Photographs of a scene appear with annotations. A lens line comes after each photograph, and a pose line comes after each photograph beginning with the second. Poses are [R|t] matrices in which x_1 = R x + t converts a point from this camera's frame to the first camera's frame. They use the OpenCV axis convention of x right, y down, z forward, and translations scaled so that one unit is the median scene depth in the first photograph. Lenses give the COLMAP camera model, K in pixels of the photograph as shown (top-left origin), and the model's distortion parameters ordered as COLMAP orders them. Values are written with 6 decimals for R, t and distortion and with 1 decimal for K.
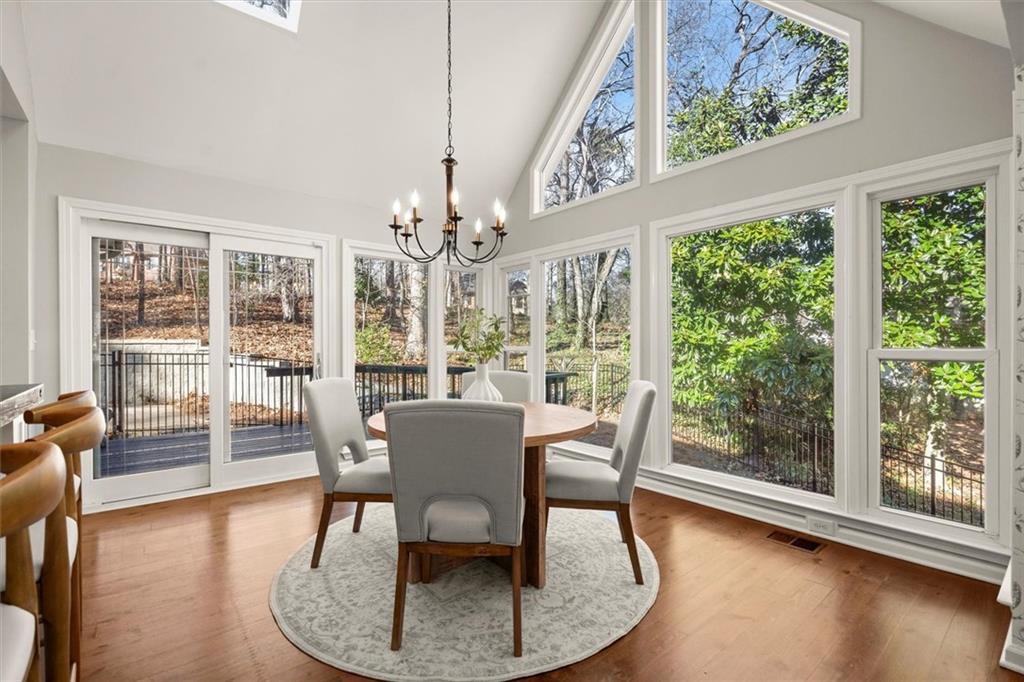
lens RADIAL K [[464.1, 0, 496.0], [0, 464.1, 344.2], [0, 0, 1]] dist [-0.001855, 0.001294]
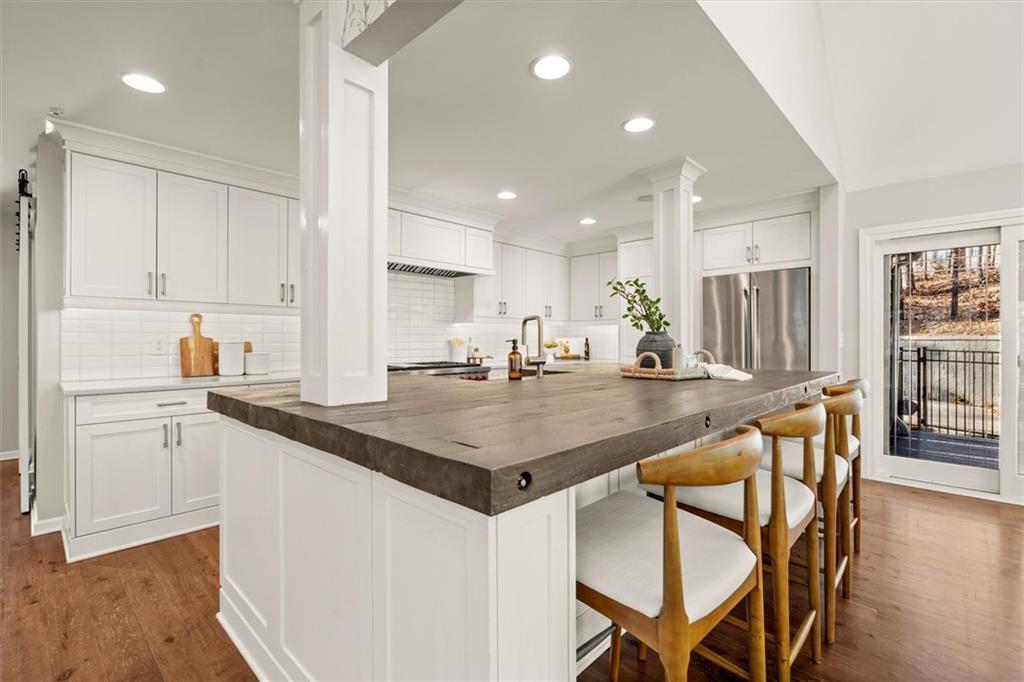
lens RADIAL K [[464.1, 0, 539.1], [0, 464.1, 337.2], [0, 0, 1]] dist [-0.001855, 0.001294]
pose [[0.179585, -0.001546, -0.983741, 0.059021], [-0.002841, 0.999994, -0.002090, -0.003995], [0.983738, 0.003171, 0.179580, -0.038930]]
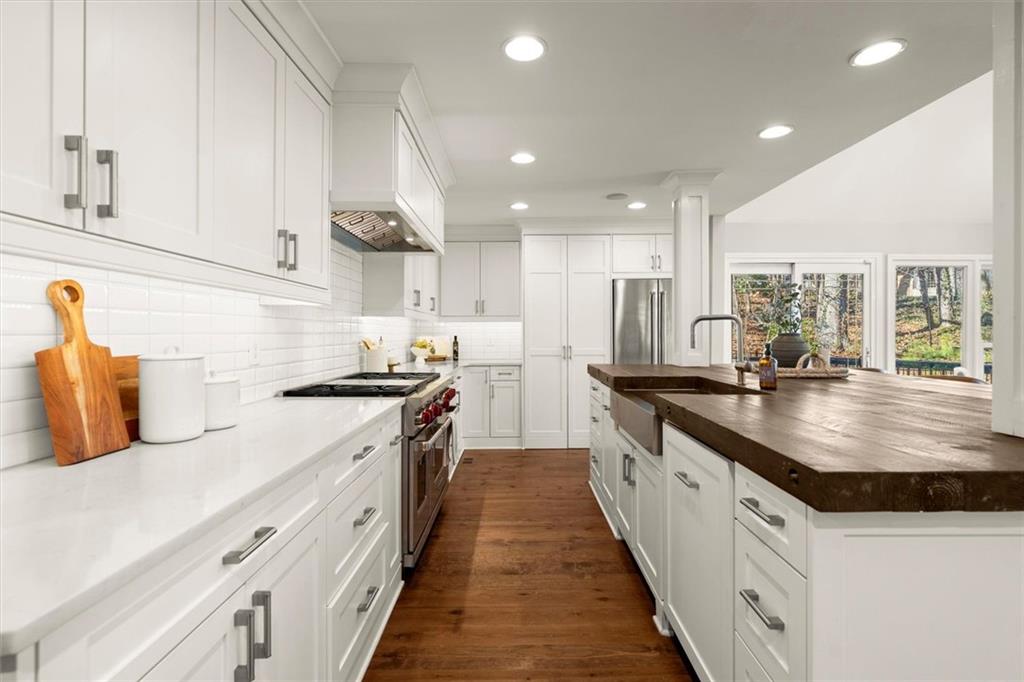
lens RADIAL K [[464.1, 0, 527.3], [0, 464.1, 335.7], [0, 0, 1]] dist [-0.001855, 0.001294]
pose [[0.791086, 0.004314, -0.611690, -0.154065], [-0.001283, 0.999985, 0.005393, -0.007948], [0.611704, -0.003482, 0.791079, -0.259306]]
